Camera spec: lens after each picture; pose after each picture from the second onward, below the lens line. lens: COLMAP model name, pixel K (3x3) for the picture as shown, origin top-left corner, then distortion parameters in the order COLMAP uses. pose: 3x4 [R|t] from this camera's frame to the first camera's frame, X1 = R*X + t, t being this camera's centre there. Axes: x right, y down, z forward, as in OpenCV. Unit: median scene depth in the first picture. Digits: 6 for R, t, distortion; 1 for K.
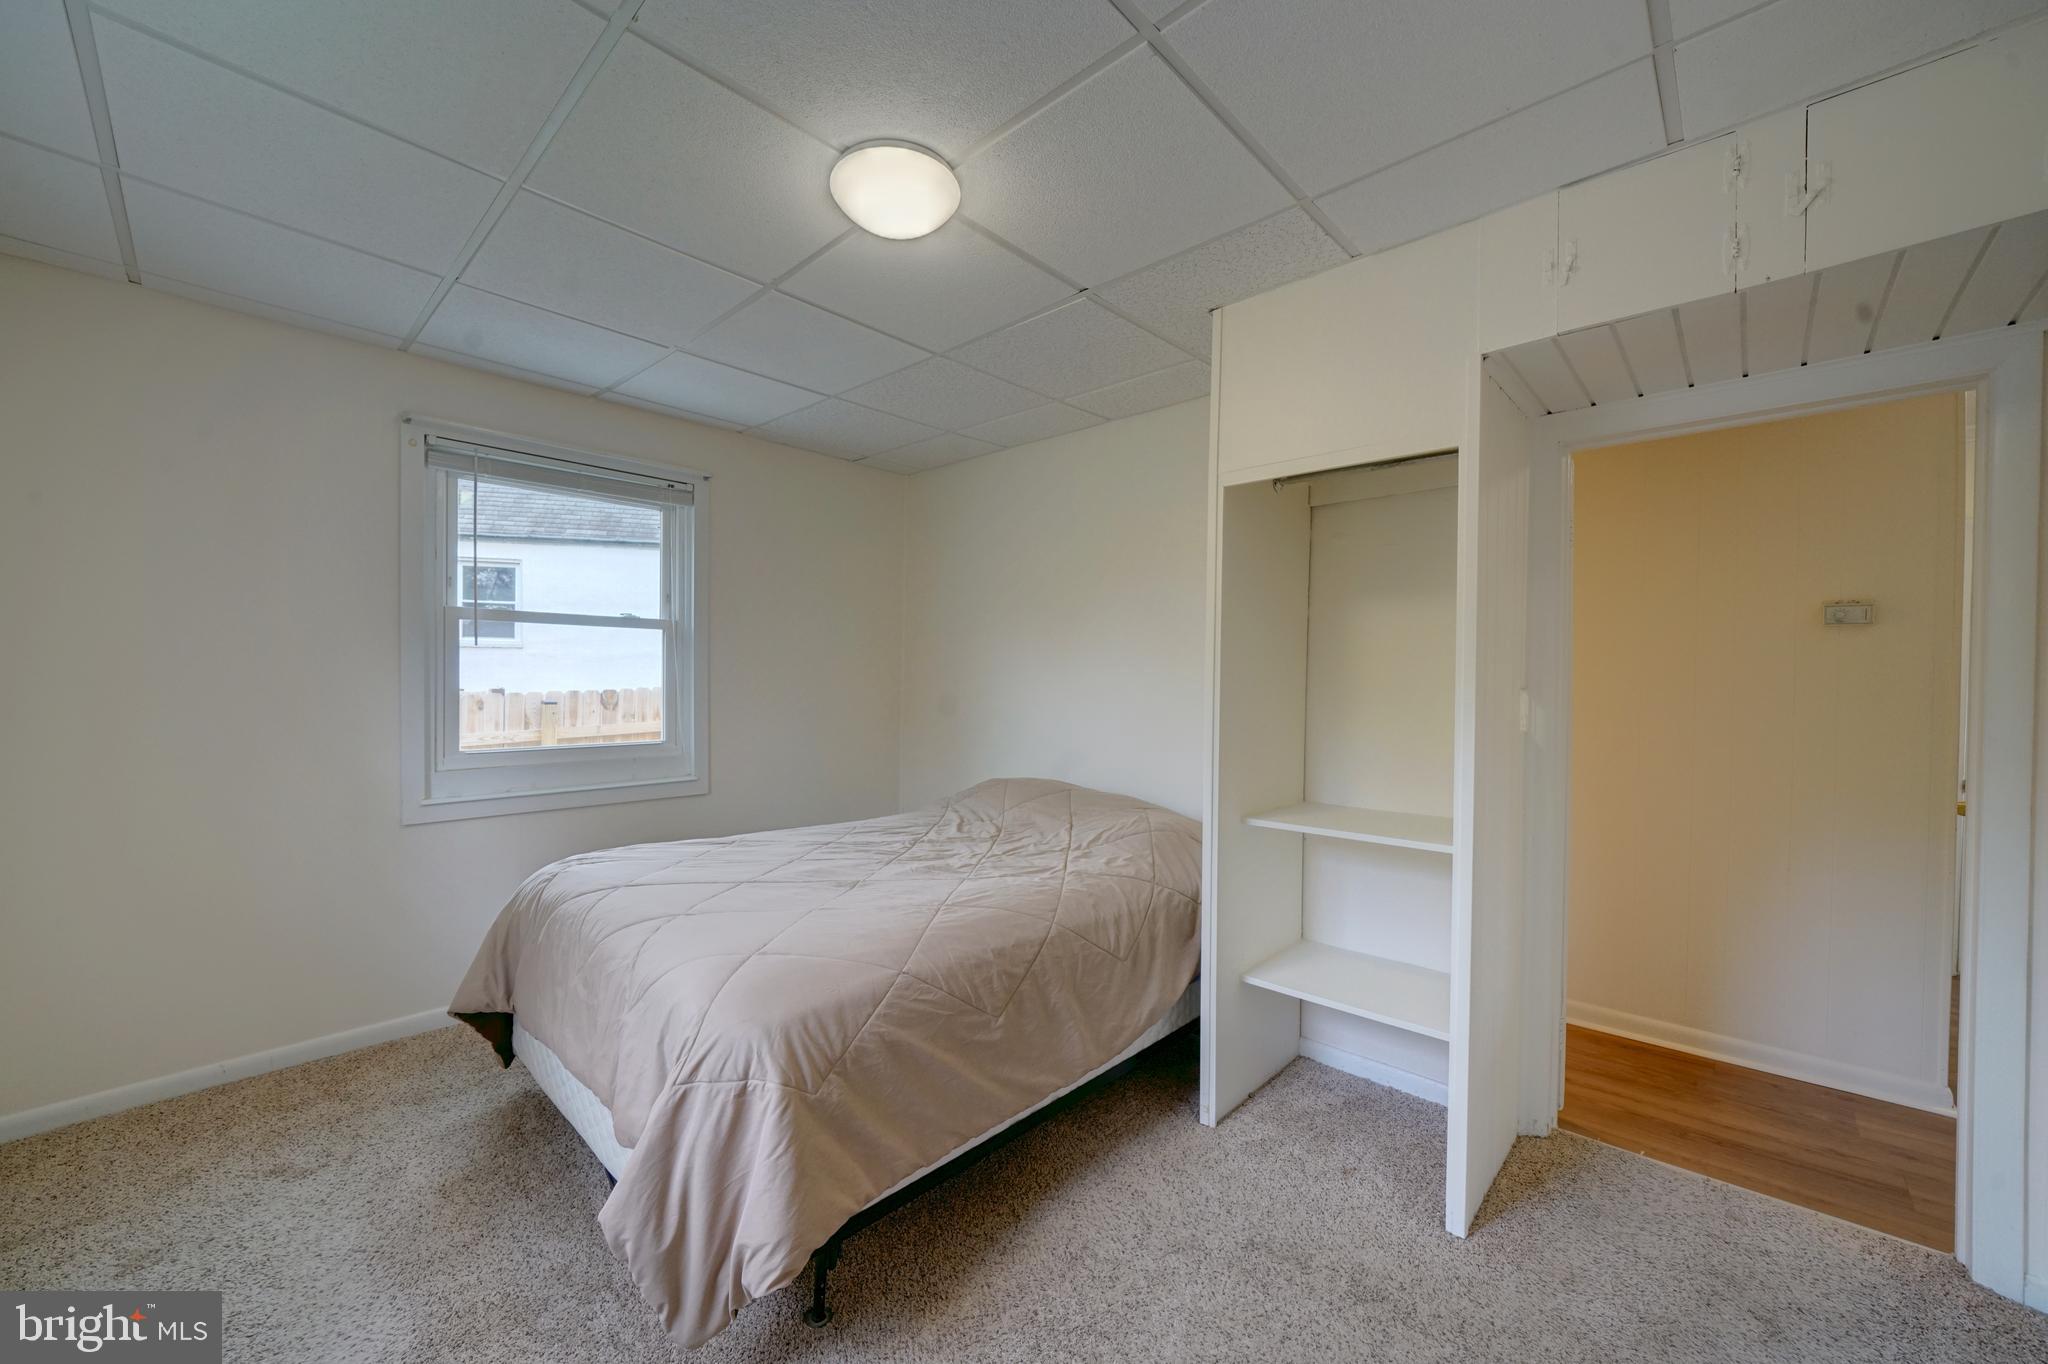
lens RADIAL K [[773.2, 0, 1013.8], [0, 773.2, 685.3], [0, 0, 1]] dist [-0.010051, 0.000852]
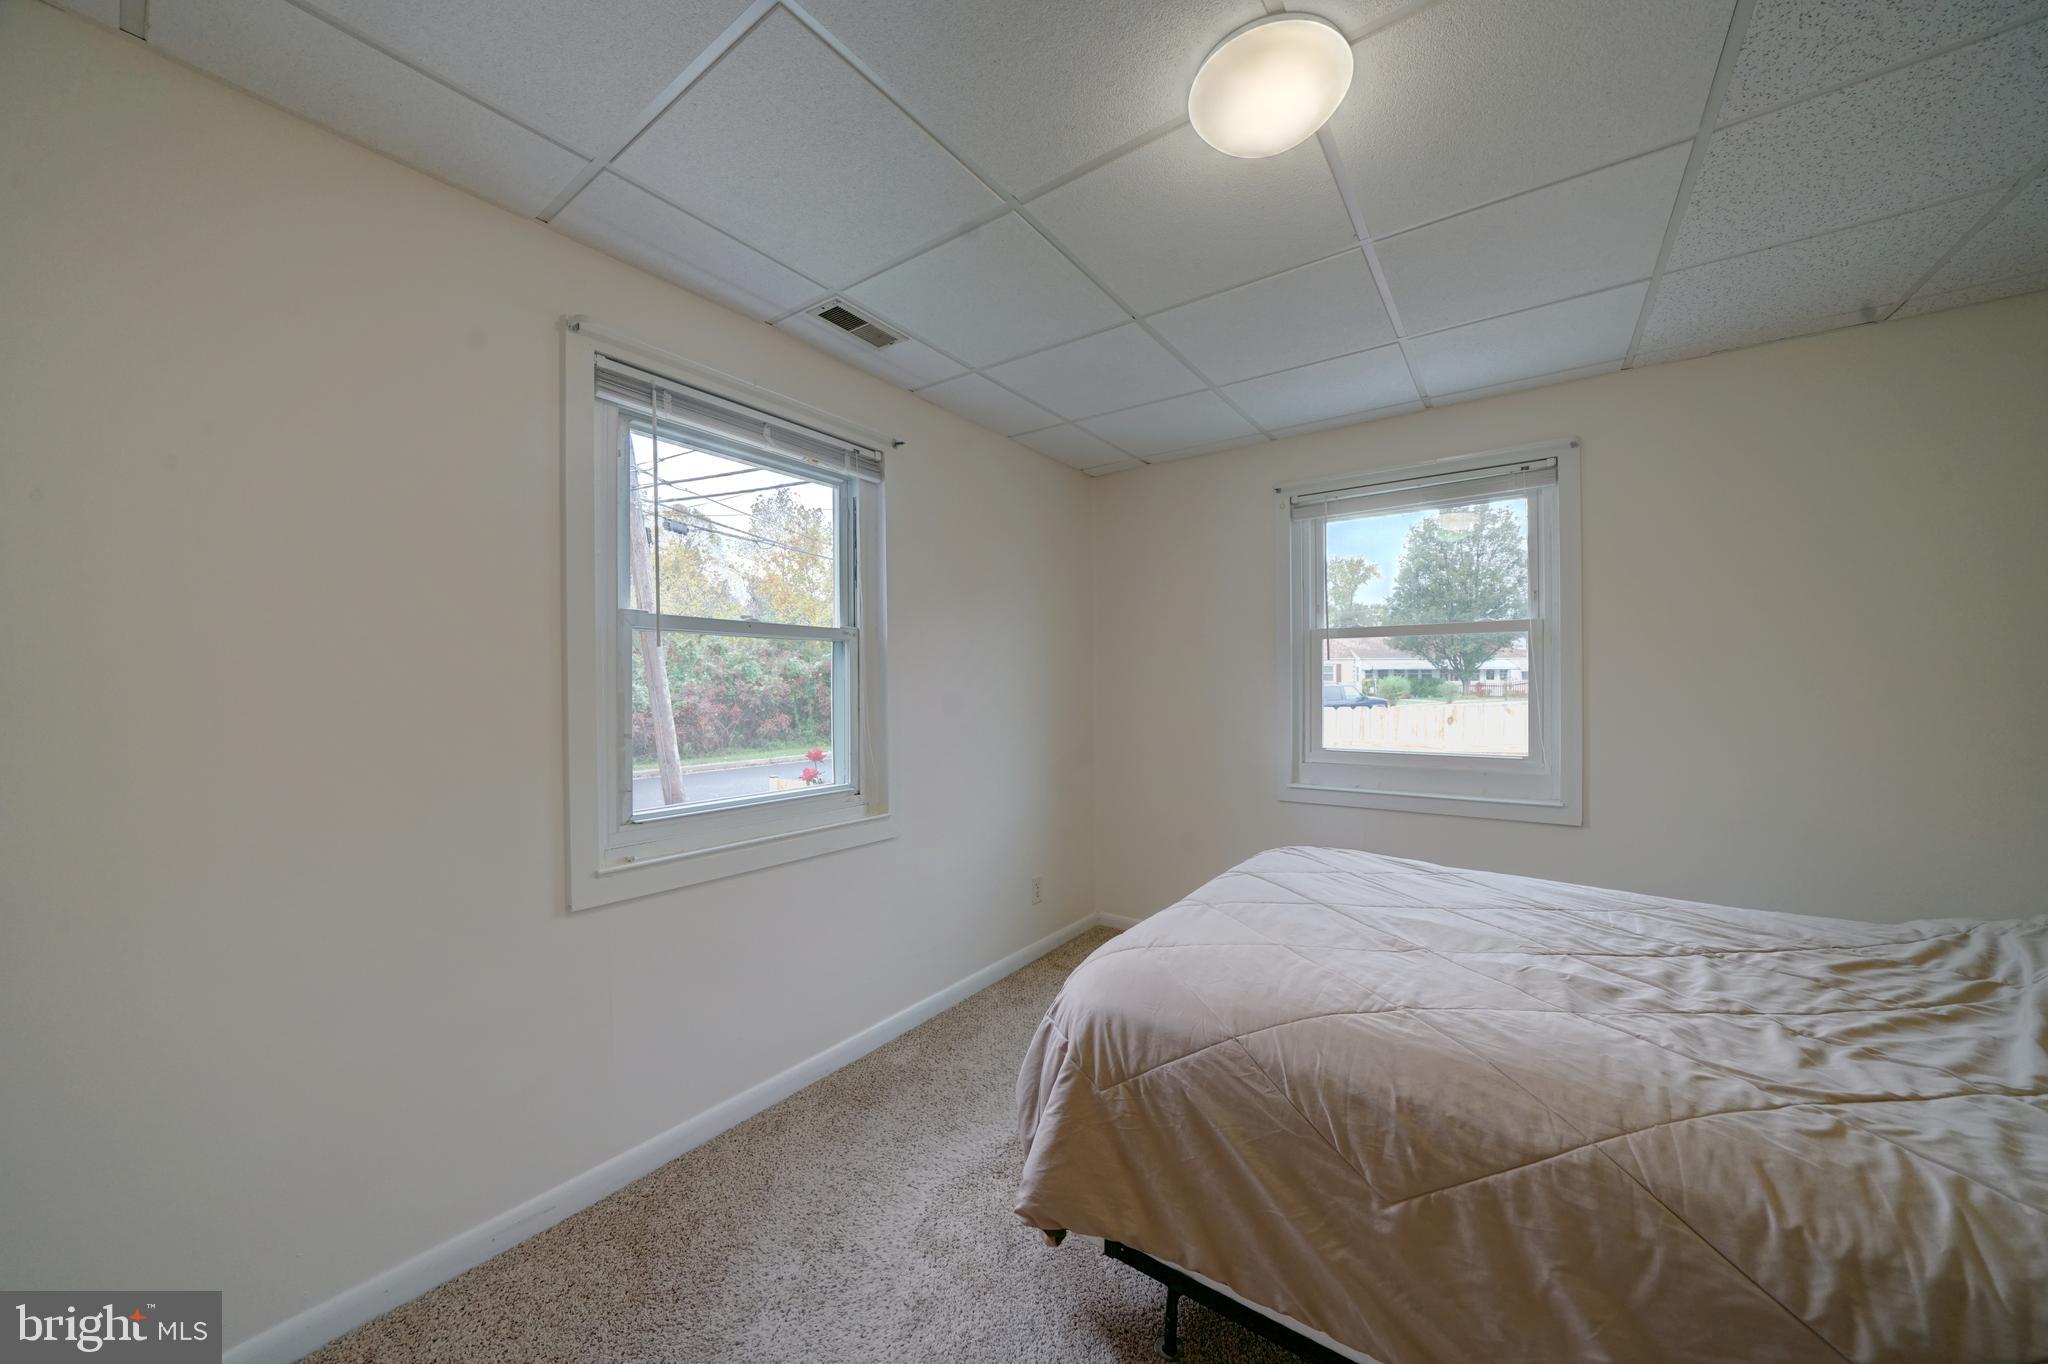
lens RADIAL K [[710.2, 0, 1012.5], [0, 710.2, 684.4], [0, 0, 1]] dist [-0.025135, 0.002113]
pose [[0.124011, -0.013742, -0.992186, 0.522469], [-0.005876, 0.999876, -0.014583, 0.007840], [0.992264, 0.007639, 0.123914, 0.611867]]
